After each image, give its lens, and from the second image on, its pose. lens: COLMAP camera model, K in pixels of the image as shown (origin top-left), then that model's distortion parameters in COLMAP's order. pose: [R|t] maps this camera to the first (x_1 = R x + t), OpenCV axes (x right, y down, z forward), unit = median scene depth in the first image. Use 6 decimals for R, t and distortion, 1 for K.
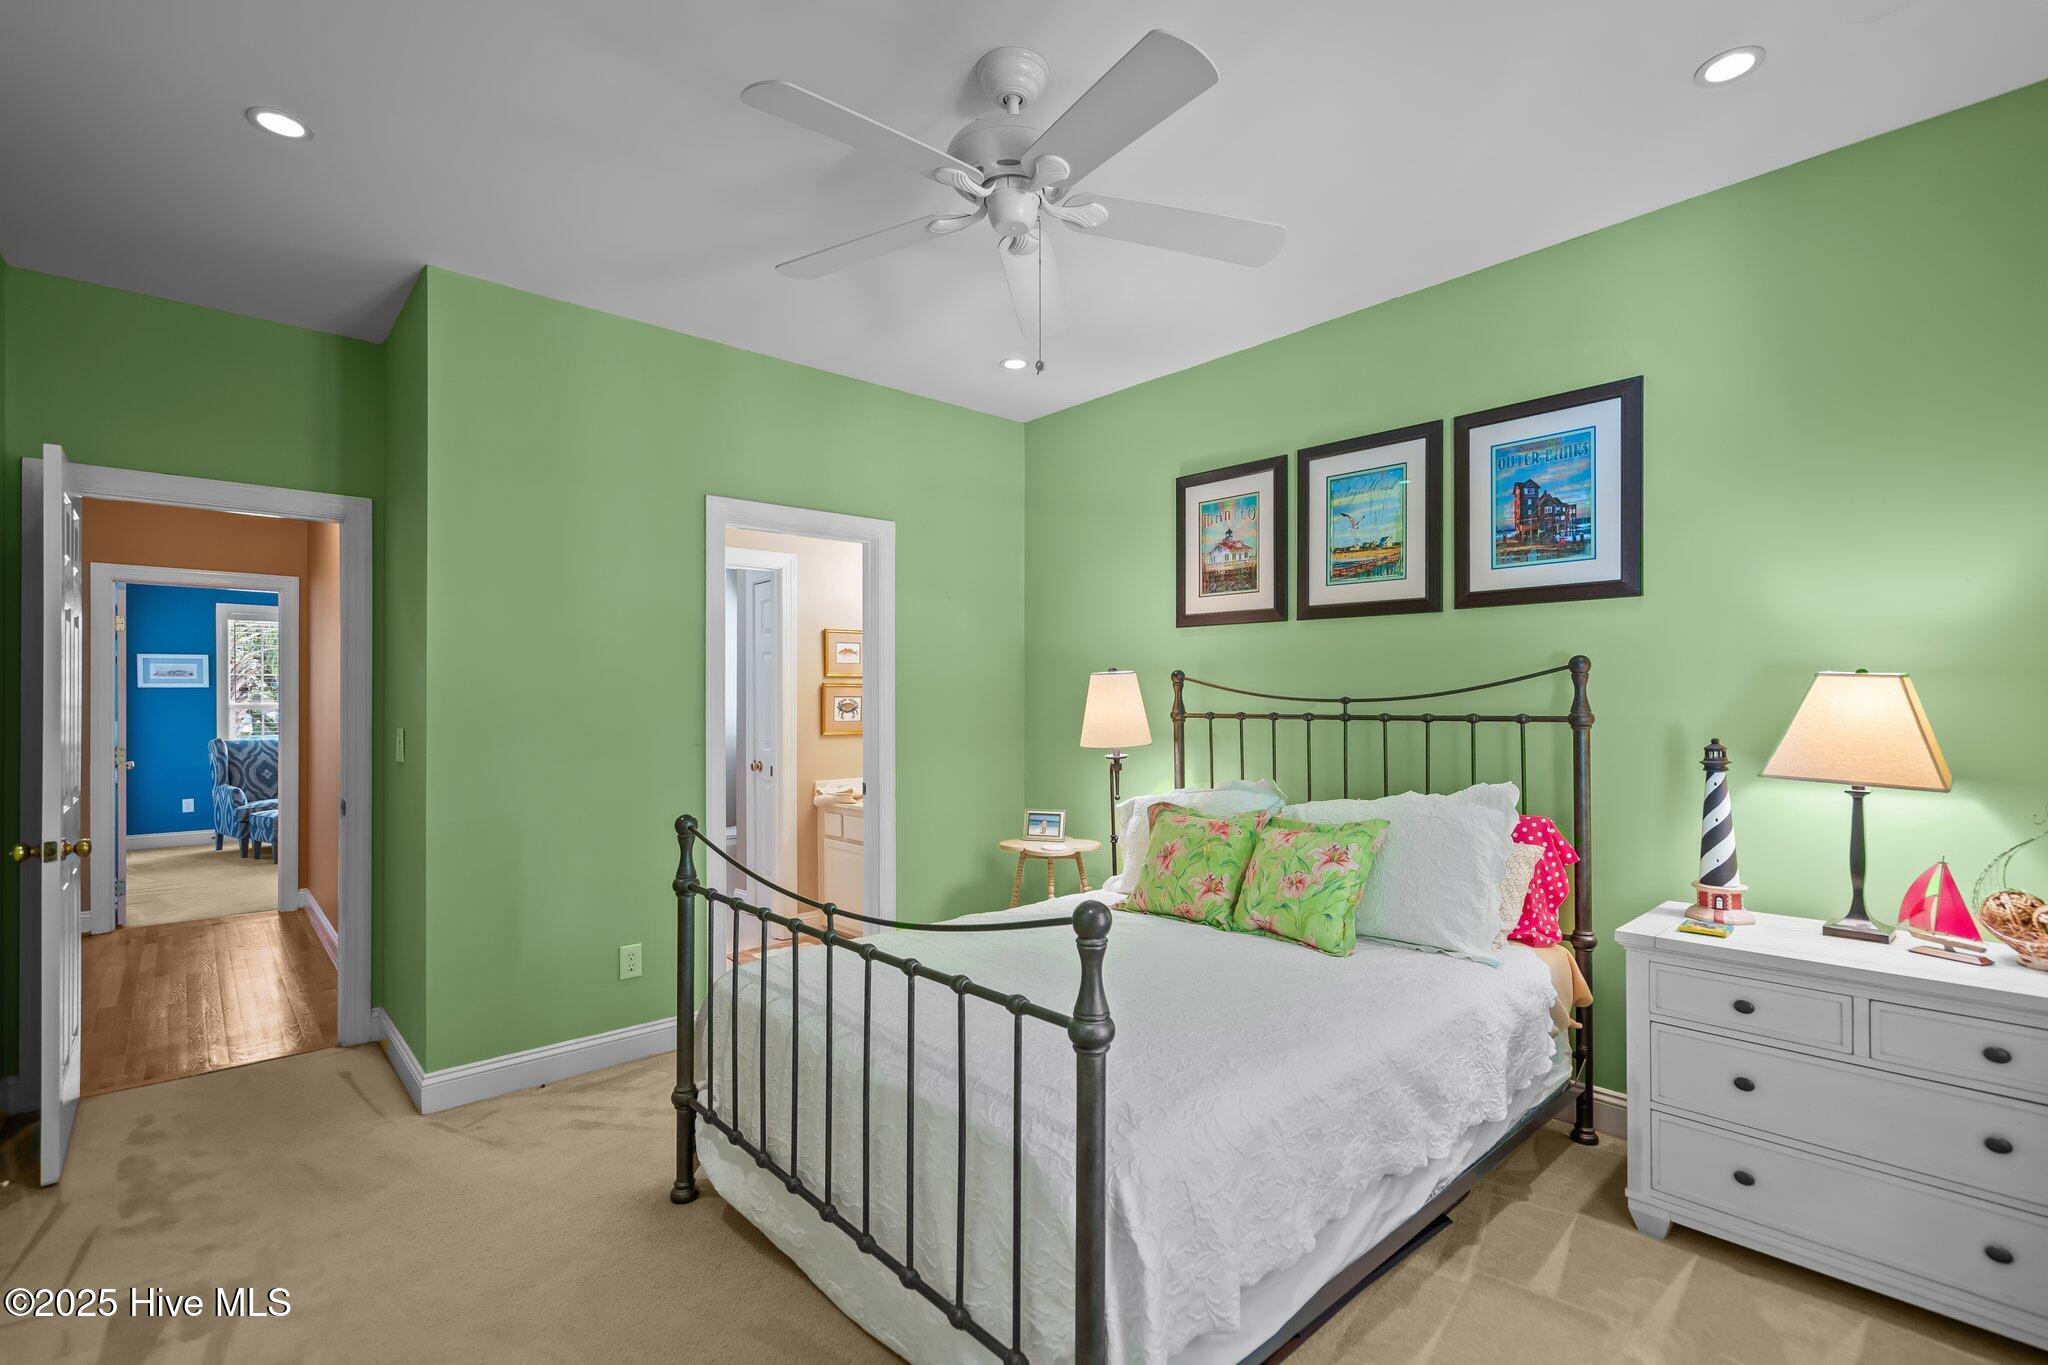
lens RADIAL K [[924.5, 0, 1031.6], [0, 924.5, 686.0], [0, 0, 1]] dist [-0.002108, 0.000064]
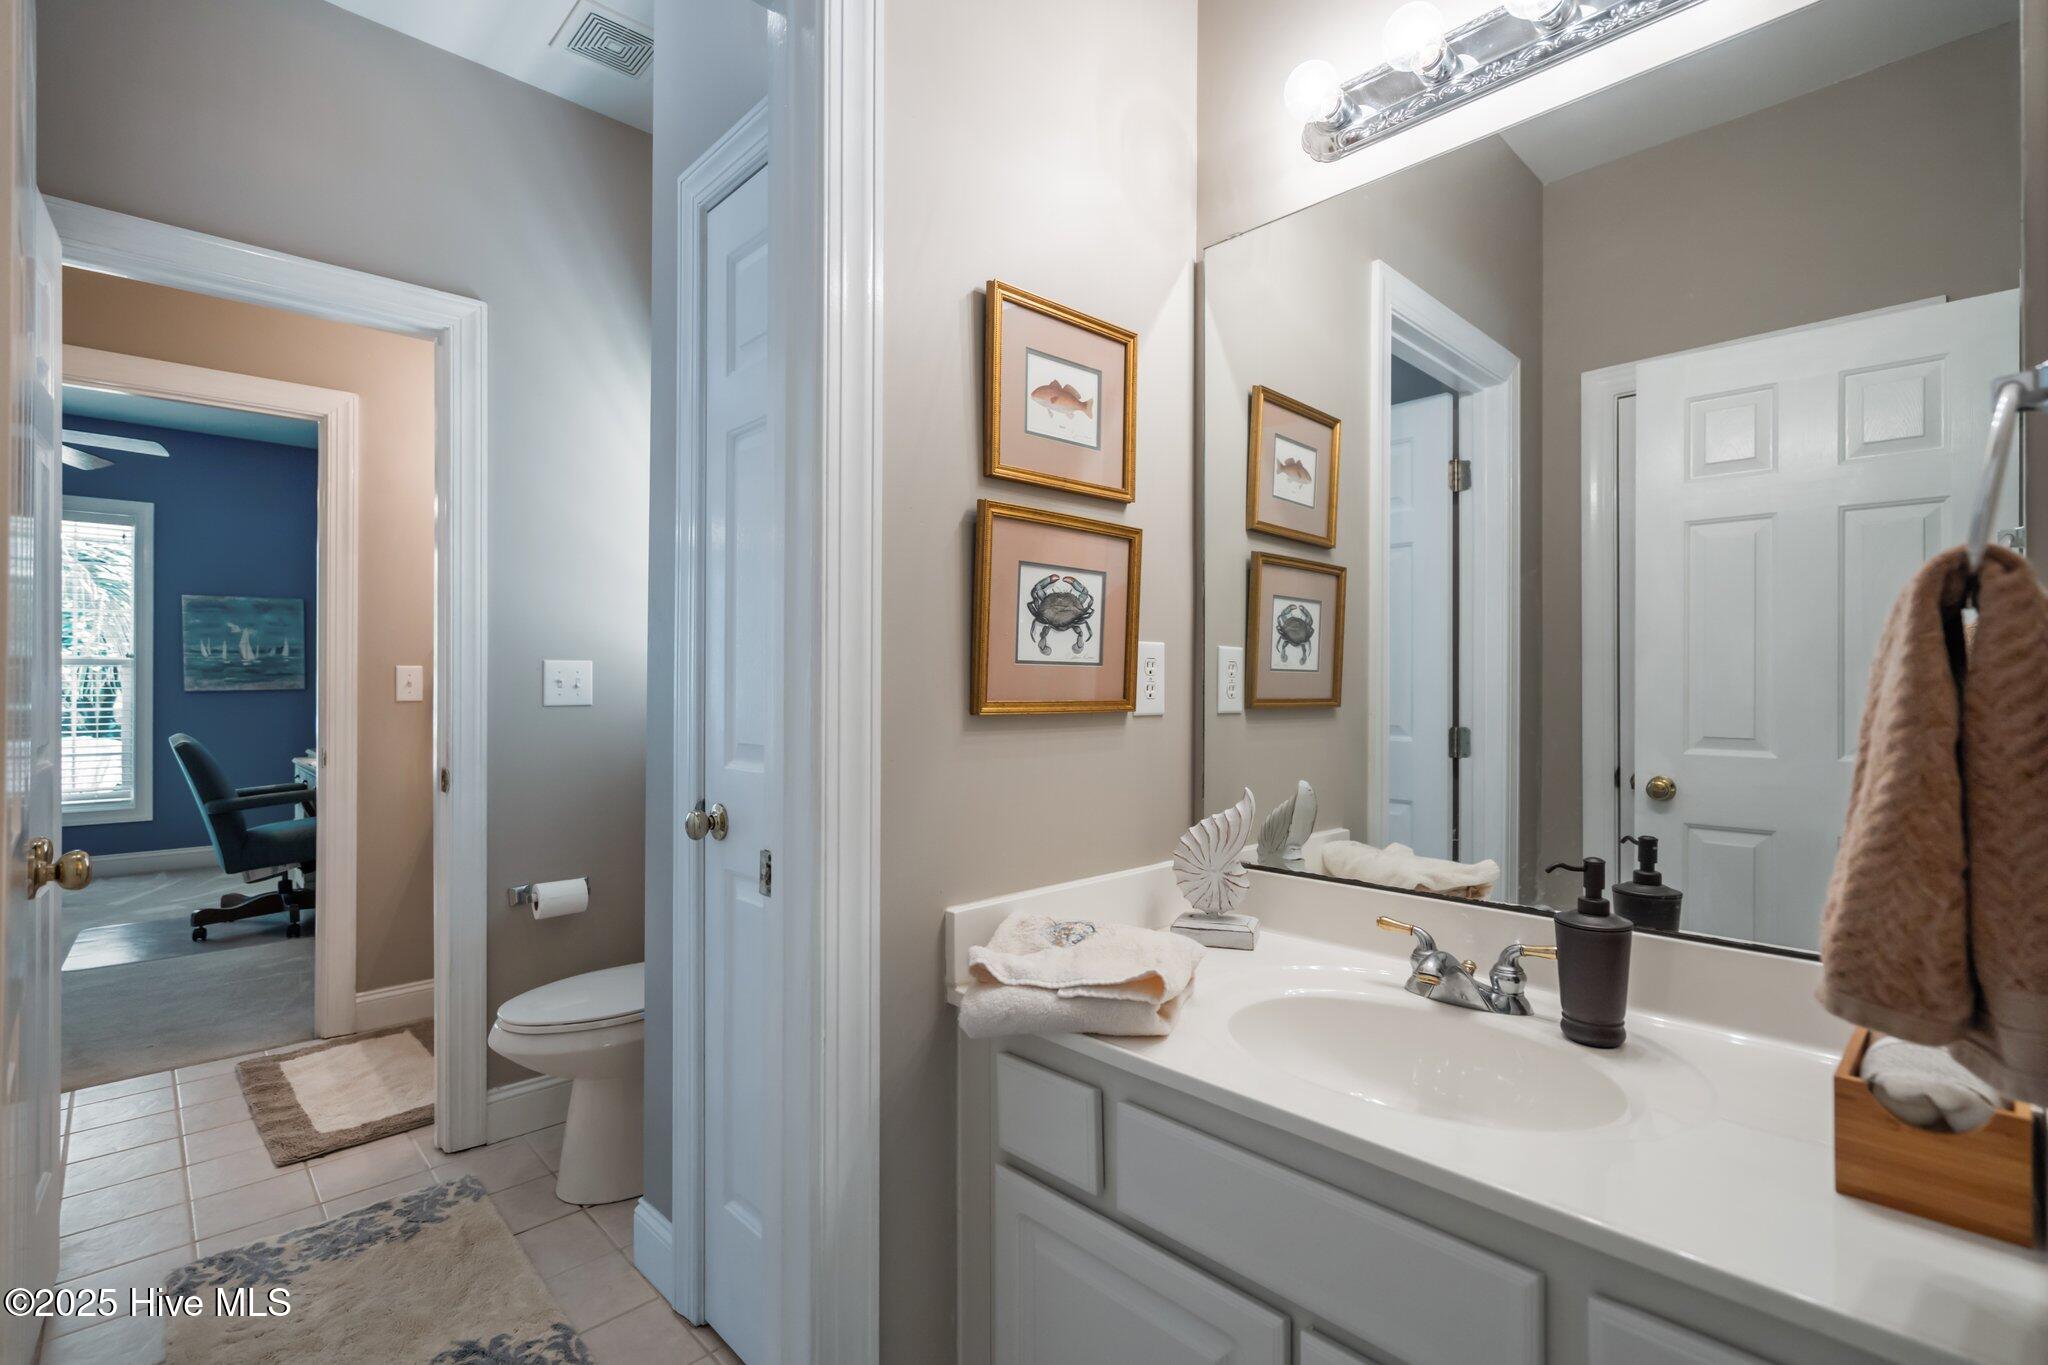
lens RADIAL K [[924.5, 0, 1027.4], [0, 924.5, 671.1], [0, 0, 1]] dist [-0.002108, 0.000064]
pose [[0.999678, 0.008246, 0.024009, -0.215708], [-0.008591, 0.999861, 0.014290, 0.037045], [-0.023888, -0.014492, 0.999610, 0.744569]]
